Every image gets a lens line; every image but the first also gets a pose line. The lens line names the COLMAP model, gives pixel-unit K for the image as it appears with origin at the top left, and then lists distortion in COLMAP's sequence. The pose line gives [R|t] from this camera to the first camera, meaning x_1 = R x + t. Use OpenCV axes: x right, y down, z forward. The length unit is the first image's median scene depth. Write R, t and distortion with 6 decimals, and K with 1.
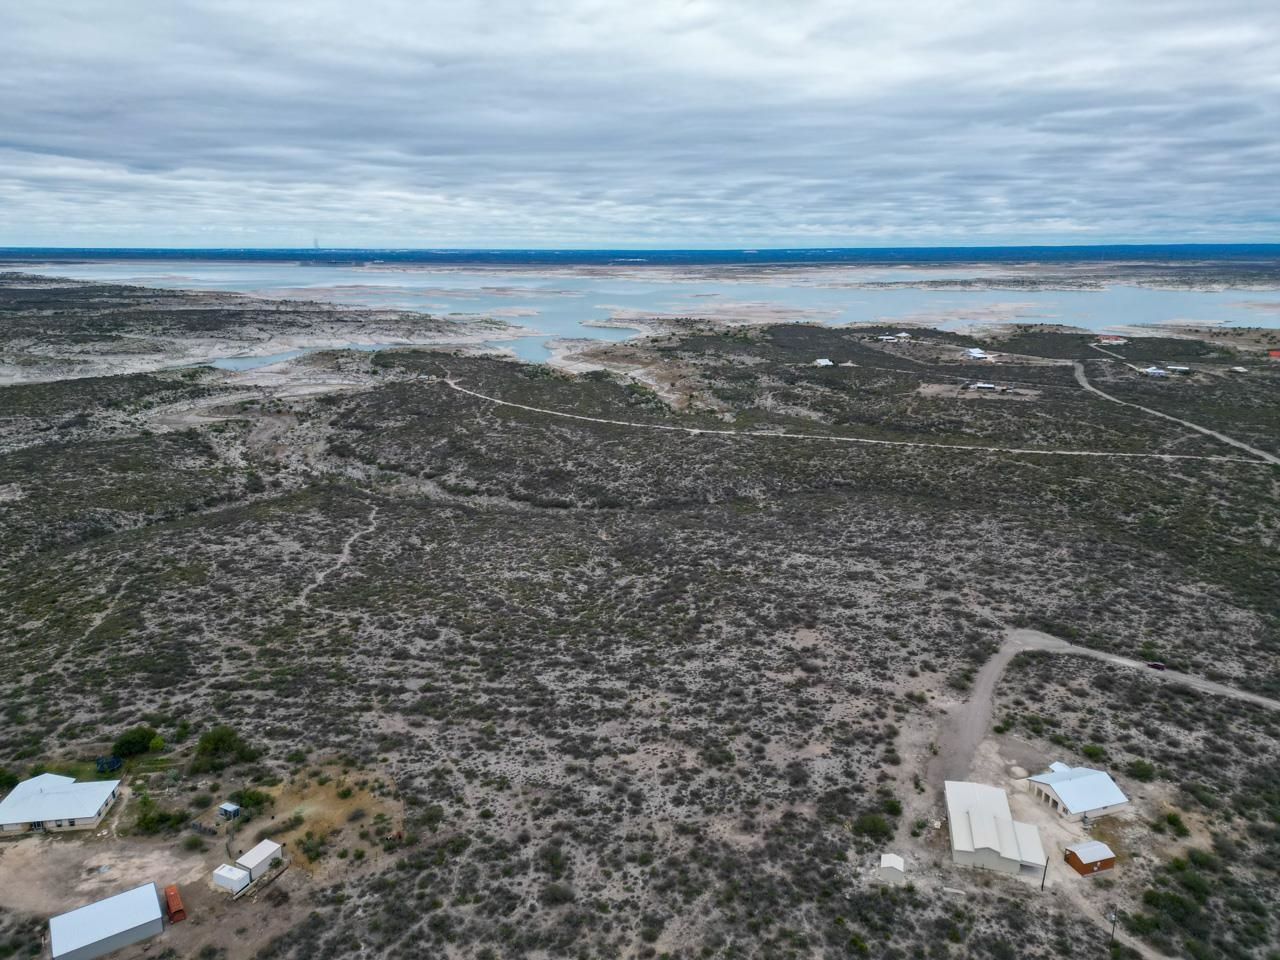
lens RADIAL K [[891.1, 0, 637.3], [0, 891.1, 478.3], [0, 0, 1]] dist [0.083116, -0.081163]
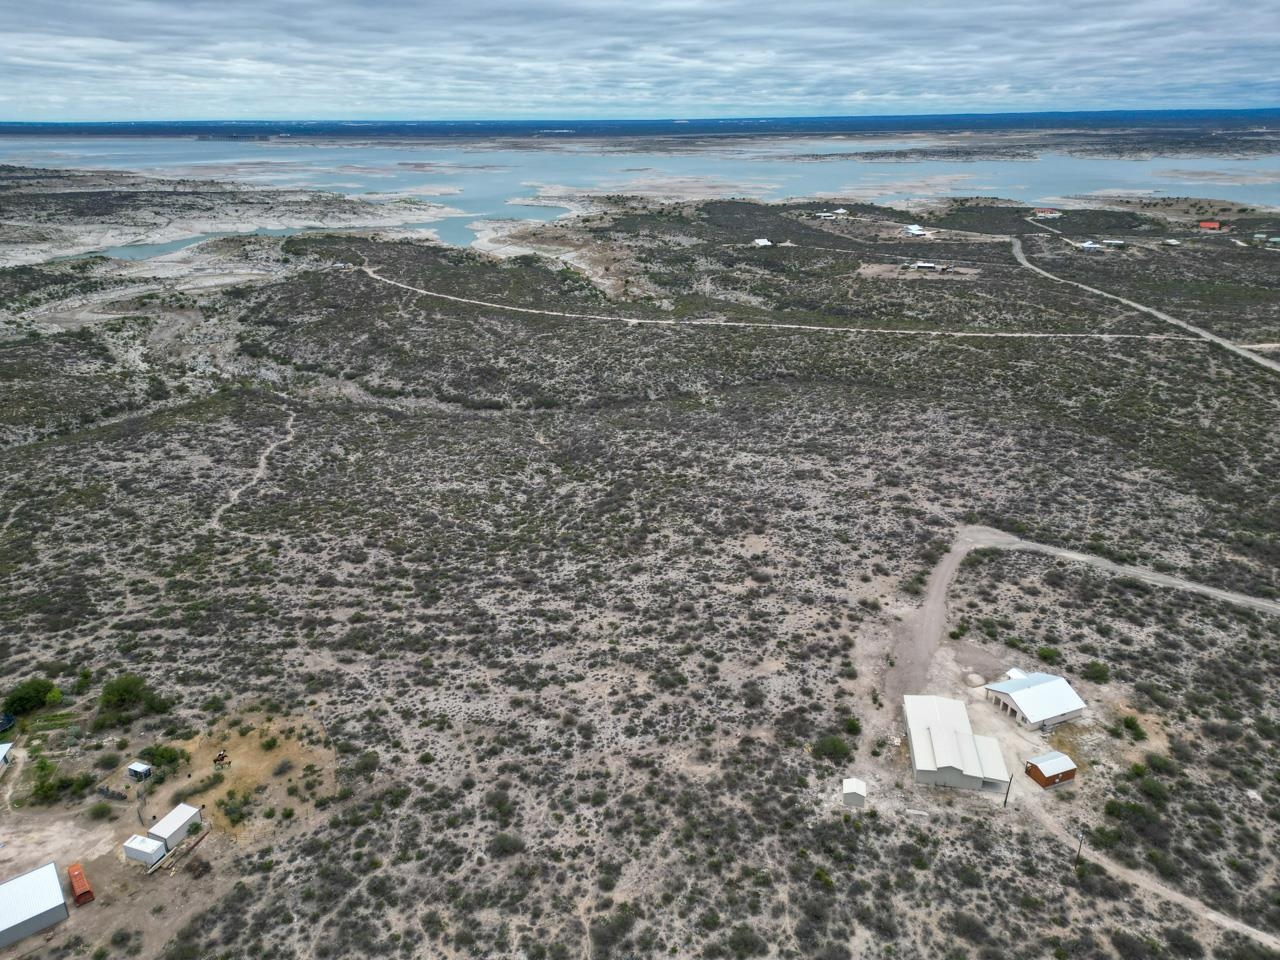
lens RADIAL K [[891.1, 0, 637.3], [0, 891.1, 478.3], [0, 0, 1]] dist [0.083116, -0.081163]
pose [[0.997093, -0.034511, 0.067923, -0.002241], [0.025511, 0.991295, 0.129168, -0.022433], [-0.071790, -0.127059, 0.989294, 0.072636]]
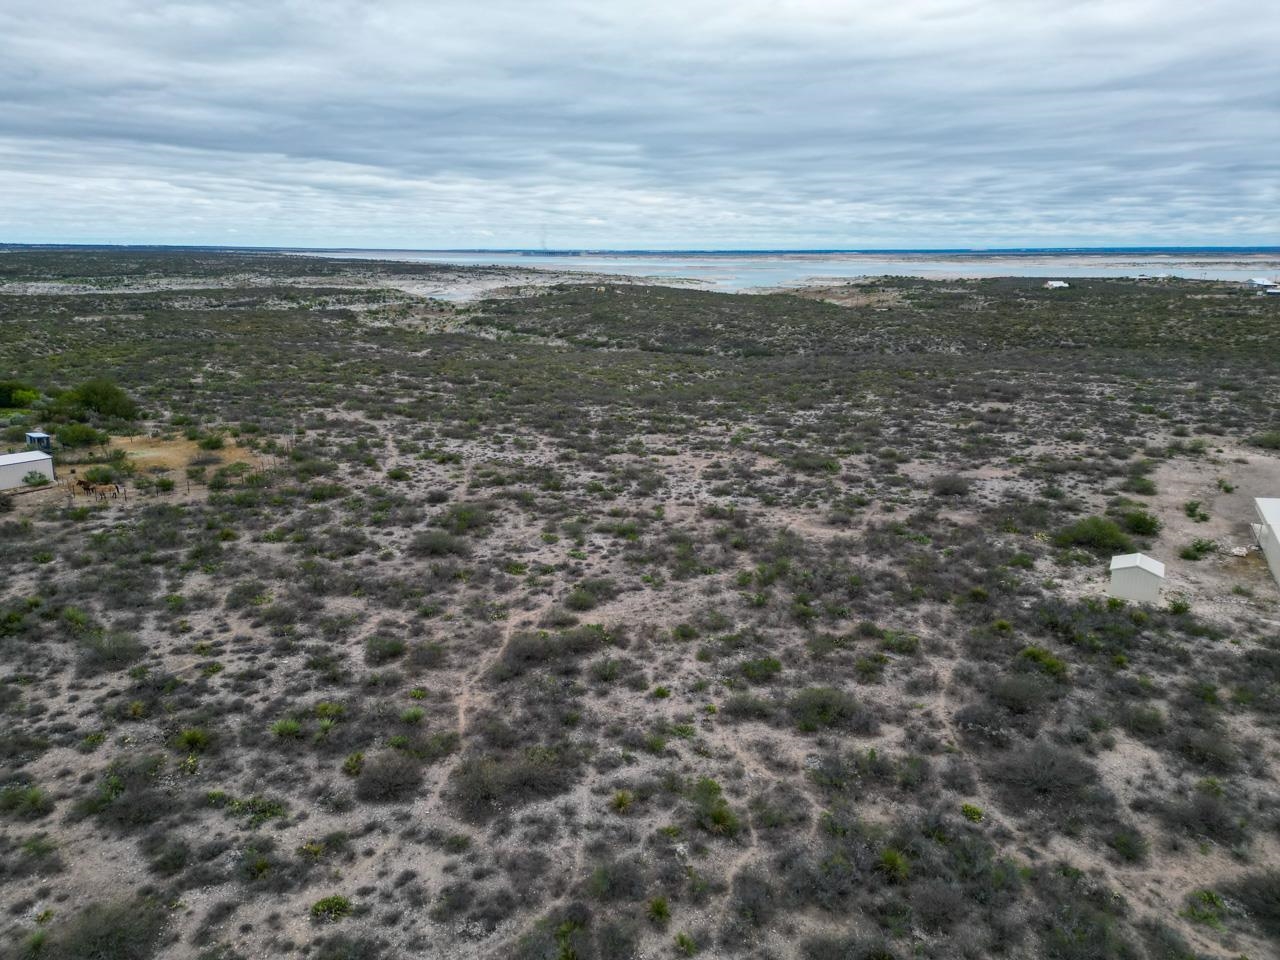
lens RADIAL K [[891.1, 0, 637.3], [0, 891.1, 478.3], [0, 0, 1]] dist [0.083116, -0.081163]
pose [[0.973463, 0.059729, -0.220913, 0.089937], [-0.060228, 0.998175, 0.004483, 0.268306], [0.220778, 0.008941, 0.975283, 0.333200]]
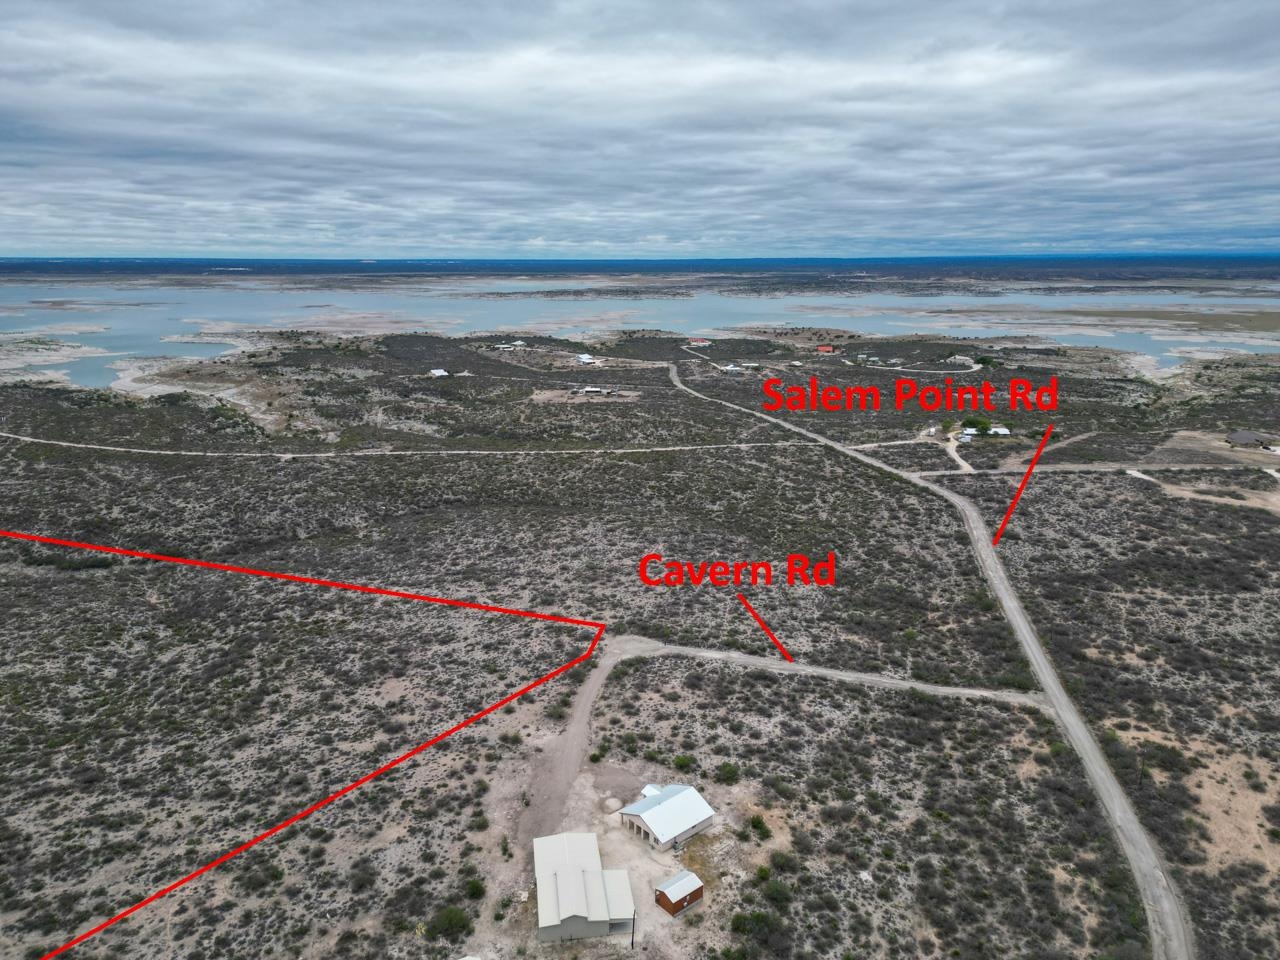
lens RADIAL K [[891.1, 0, 637.3], [0, 891.1, 478.3], [0, 0, 1]] dist [0.083116, -0.081163]
pose [[0.920105, -0.093109, 0.380445, 0.102422], [0.097494, 0.995206, 0.007776, -0.010860], [-0.379345, 0.029937, 0.924771, 0.105060]]
